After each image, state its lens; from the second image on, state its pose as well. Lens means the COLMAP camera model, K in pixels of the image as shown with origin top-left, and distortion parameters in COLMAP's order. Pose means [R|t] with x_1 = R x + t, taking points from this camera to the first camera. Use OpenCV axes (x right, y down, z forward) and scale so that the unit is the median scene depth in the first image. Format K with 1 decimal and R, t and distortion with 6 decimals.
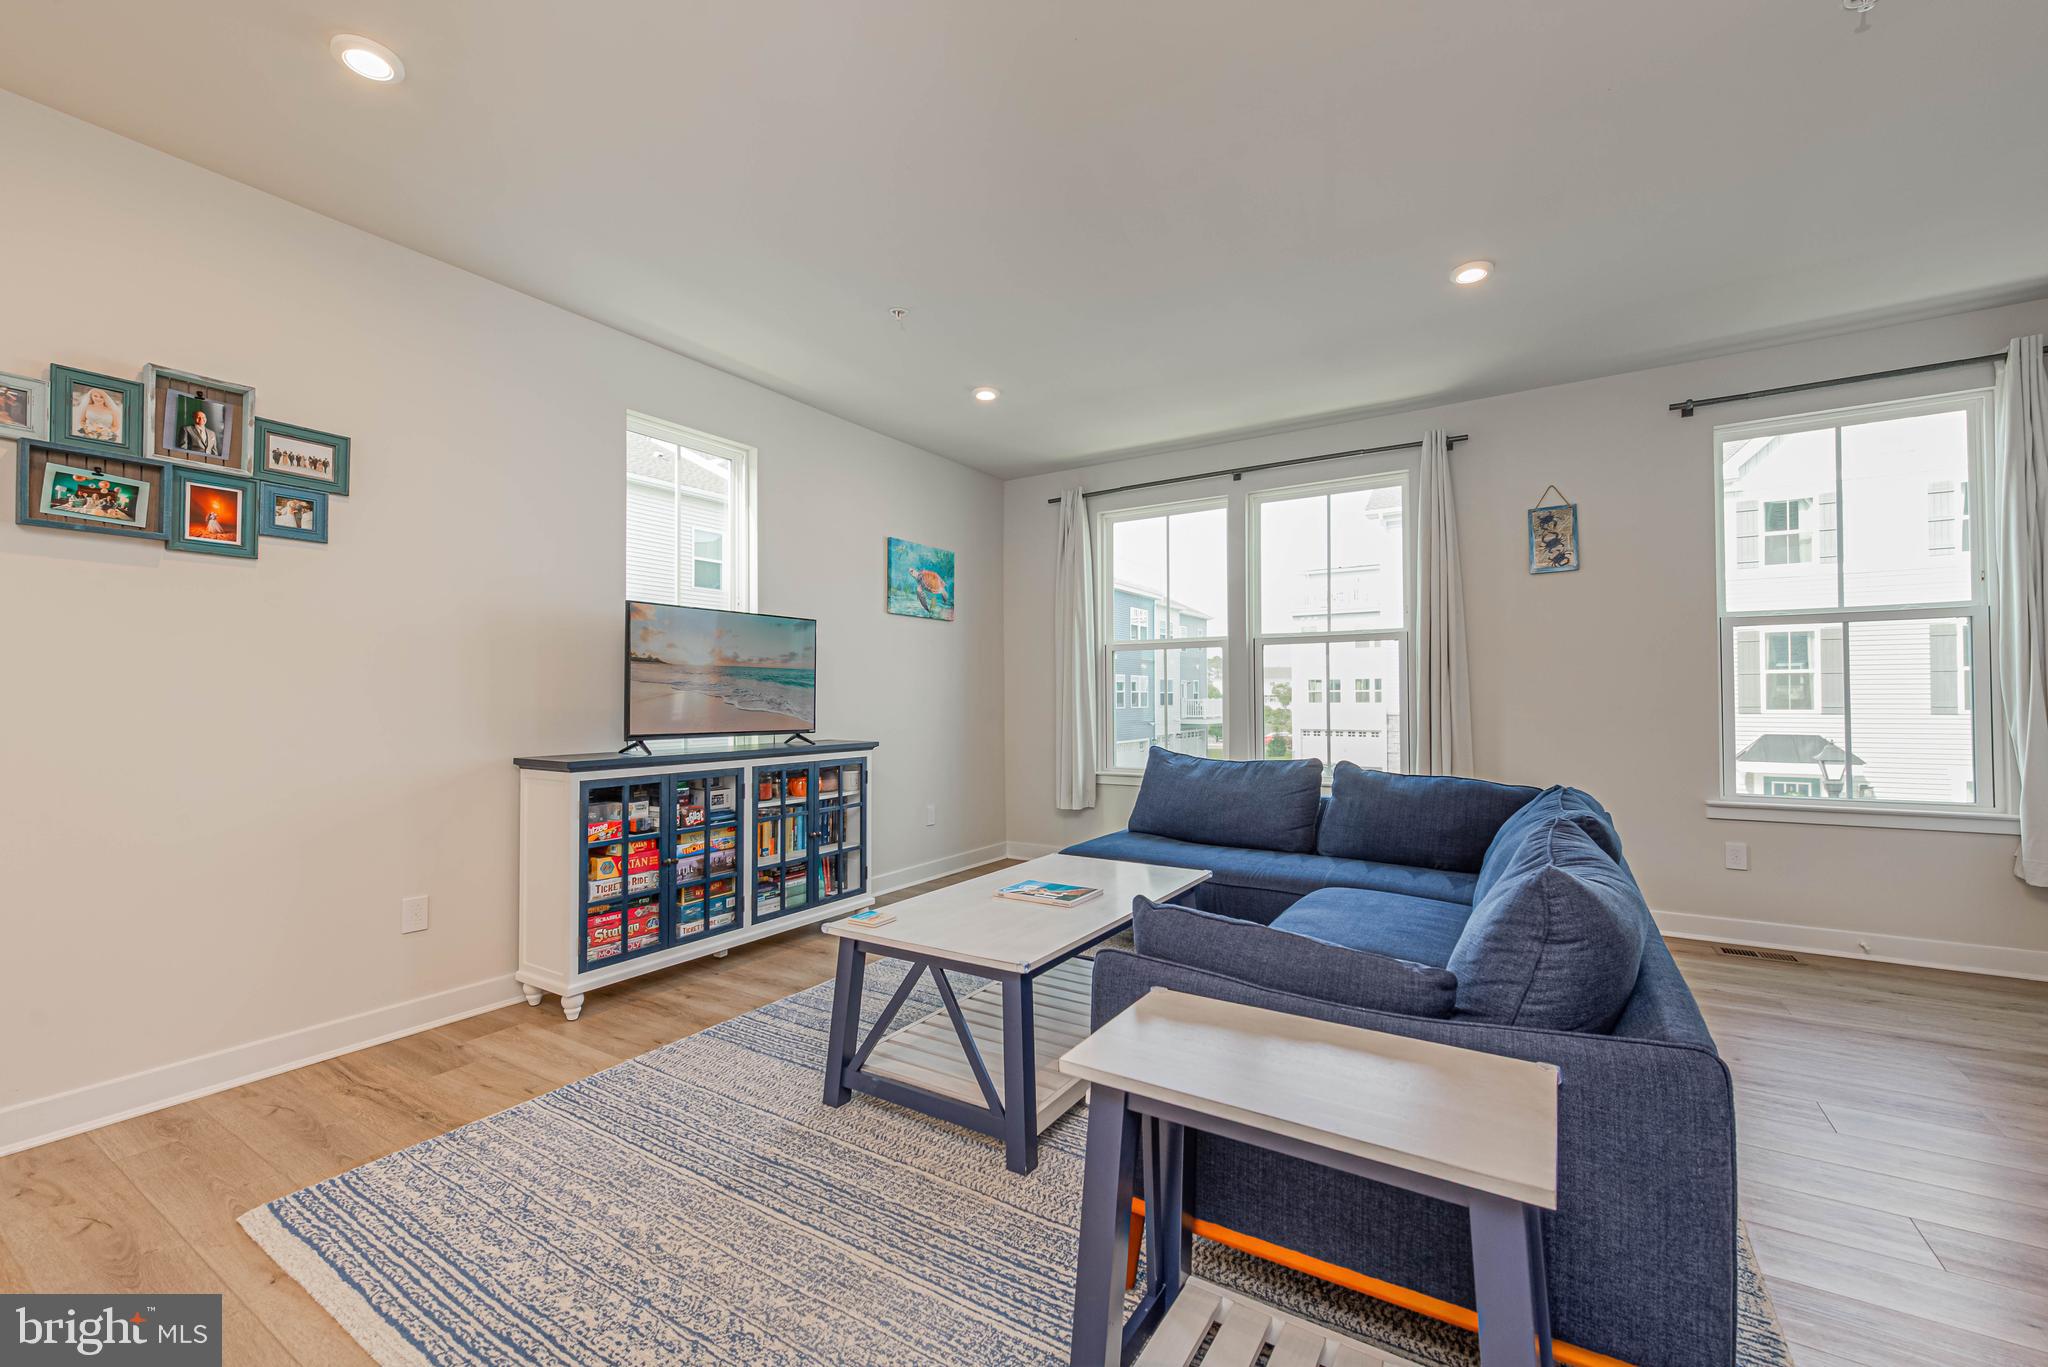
lens RADIAL K [[814.0, 0, 1004.7], [0, 814.0, 689.6], [0, 0, 1]] dist [0.012147, -0.000246]
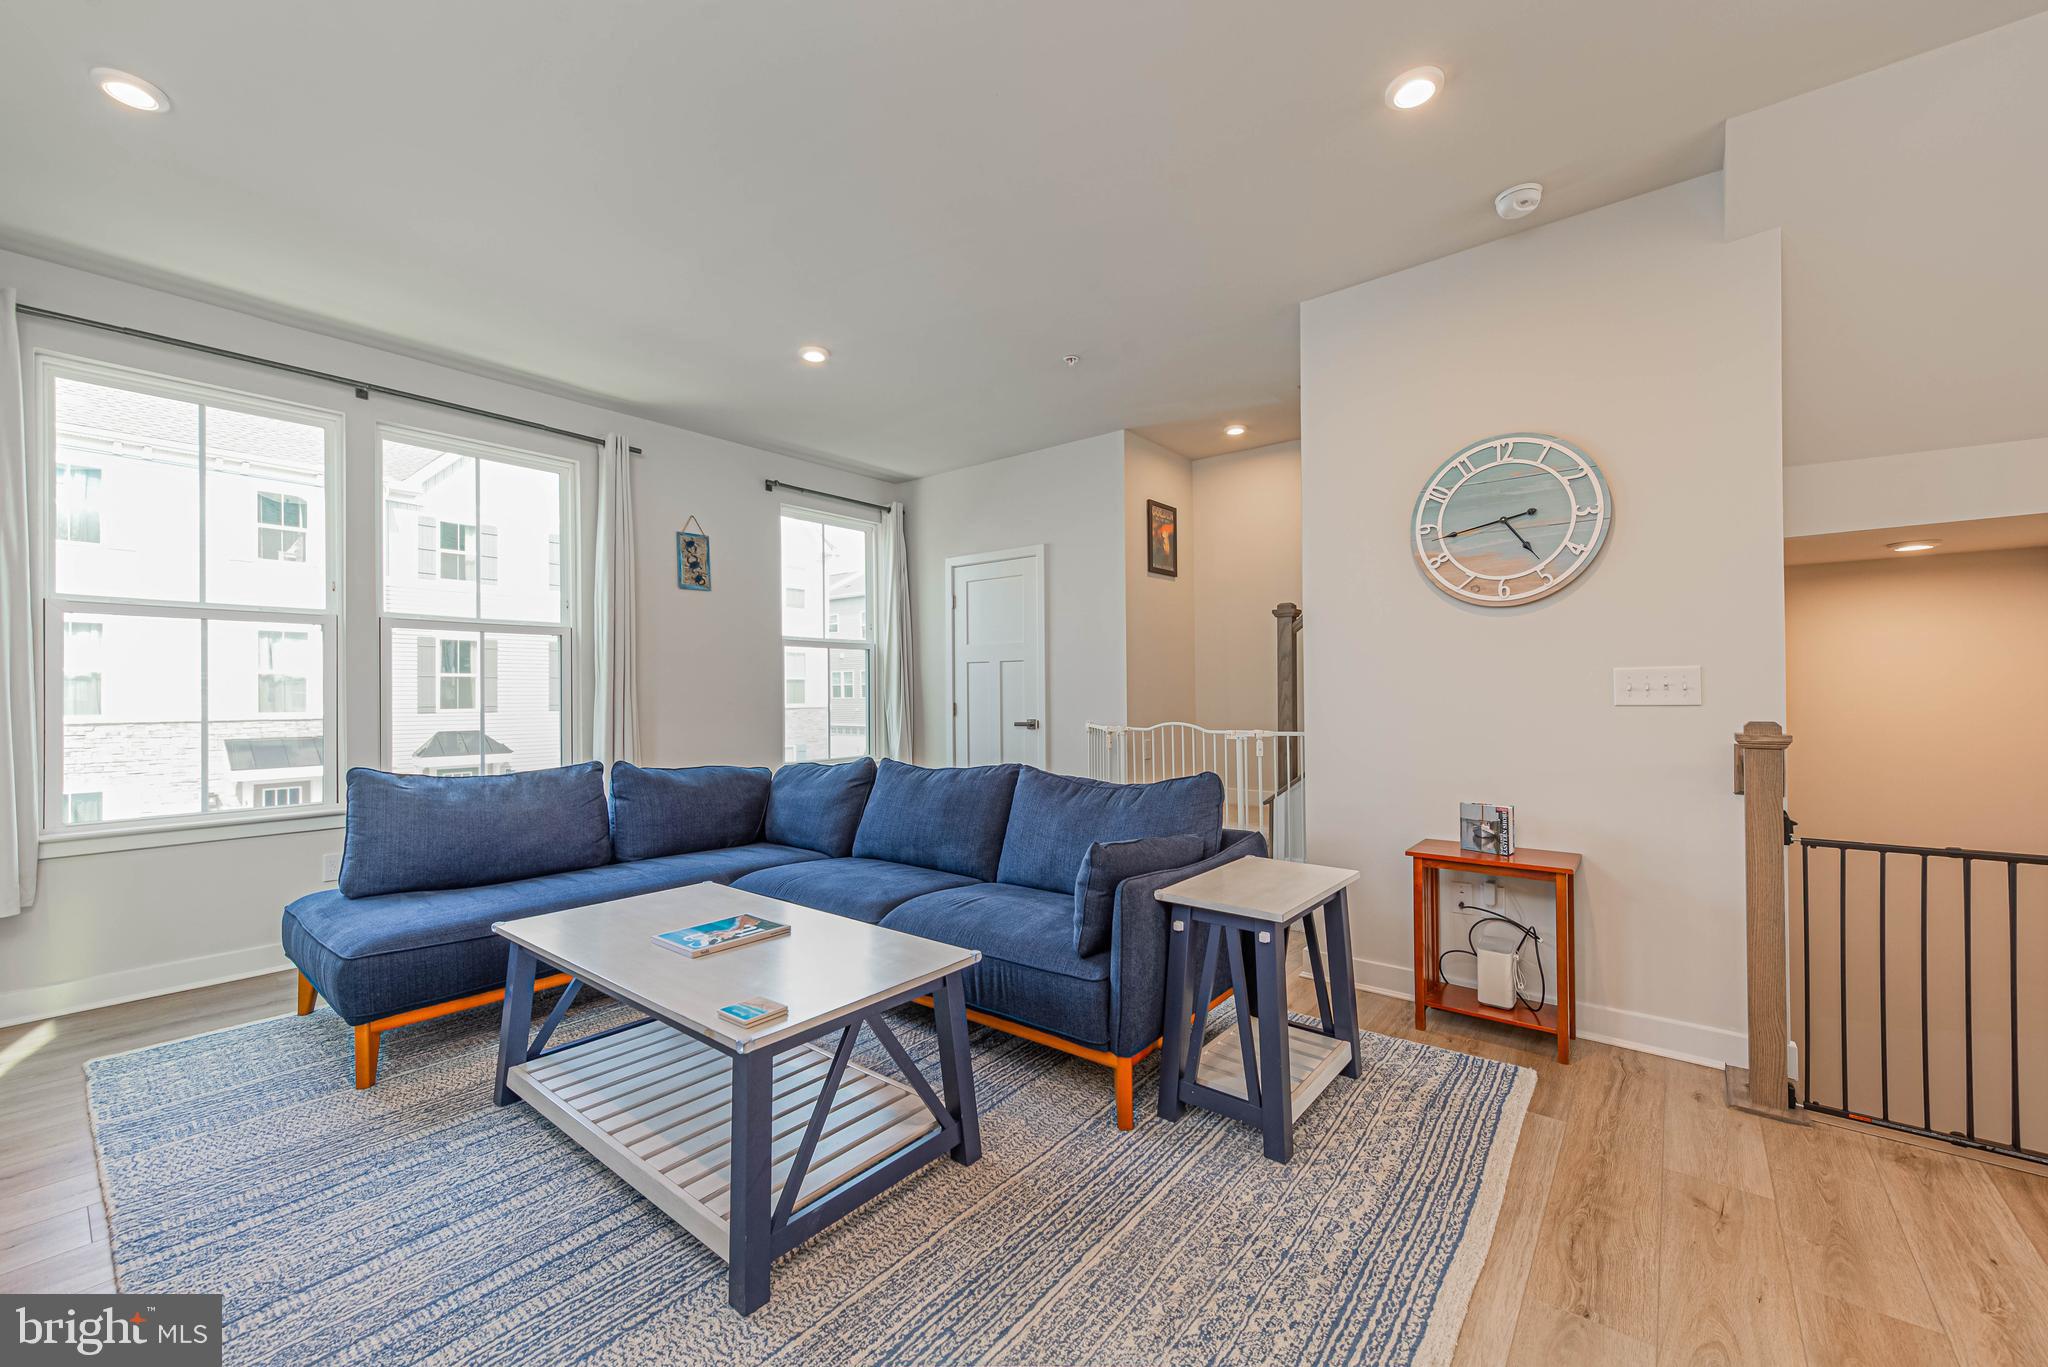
lens RADIAL K [[831.2, 0, 1037.8], [0, 831.2, 688.7], [0, 0, 1]] dist [0.004860, -0.000452]
pose [[0.097607, 0.008905, 0.995185, -0.467633], [-0.005859, 0.999948, -0.008373, 0.006689], [-0.995208, -0.005014, 0.097654, 0.383571]]
